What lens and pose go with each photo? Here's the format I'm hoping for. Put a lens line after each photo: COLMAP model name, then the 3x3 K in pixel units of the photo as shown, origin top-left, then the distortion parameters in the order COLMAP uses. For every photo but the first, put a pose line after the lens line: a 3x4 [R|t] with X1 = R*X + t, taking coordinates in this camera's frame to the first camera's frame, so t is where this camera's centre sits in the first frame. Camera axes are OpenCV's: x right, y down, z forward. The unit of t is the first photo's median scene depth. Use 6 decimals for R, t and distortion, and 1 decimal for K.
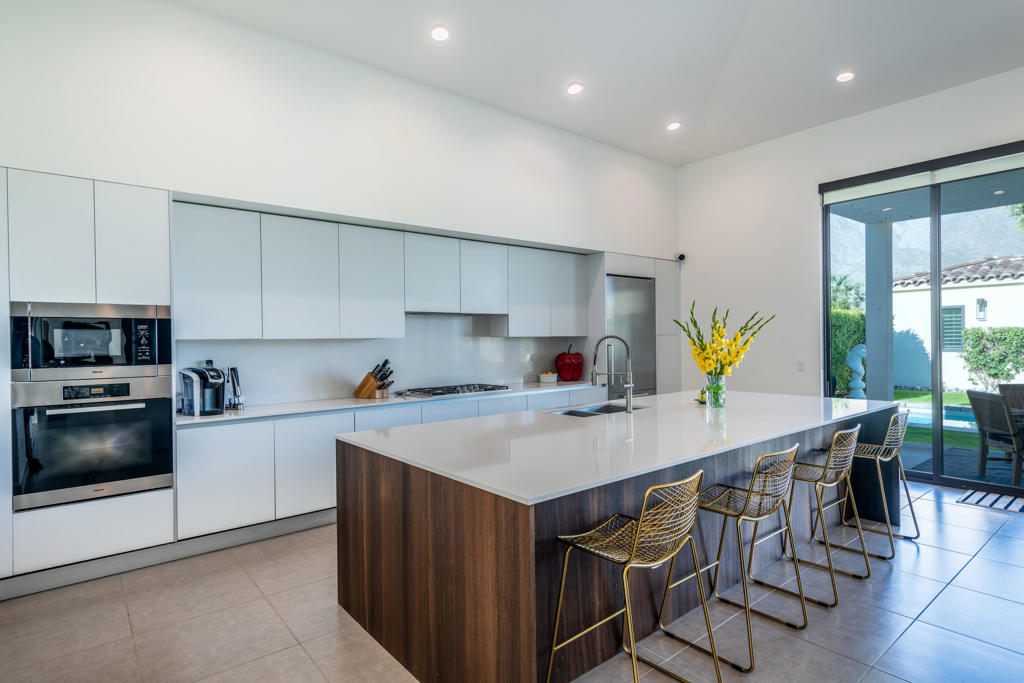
lens RADIAL K [[566.6, 0, 515.8], [0, 566.6, 344.2], [0, 0, 1]] dist [0.023419, -0.000325]
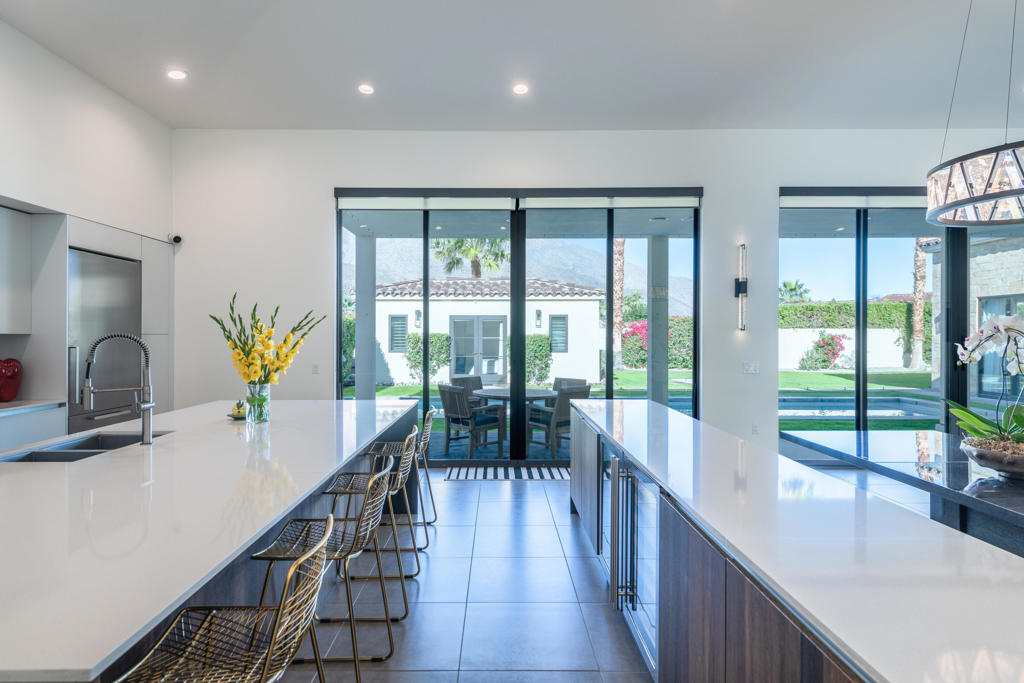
lens RADIAL K [[566.6, 0, 512.1], [0, 566.6, 337.6], [0, 0, 1]] dist [0.023419, -0.000325]
pose [[0.637844, 0.012825, 0.770059, -0.052592], [-0.001375, 0.999879, -0.015514, -0.001024], [-0.770165, 0.008837, 0.637784, 0.169281]]
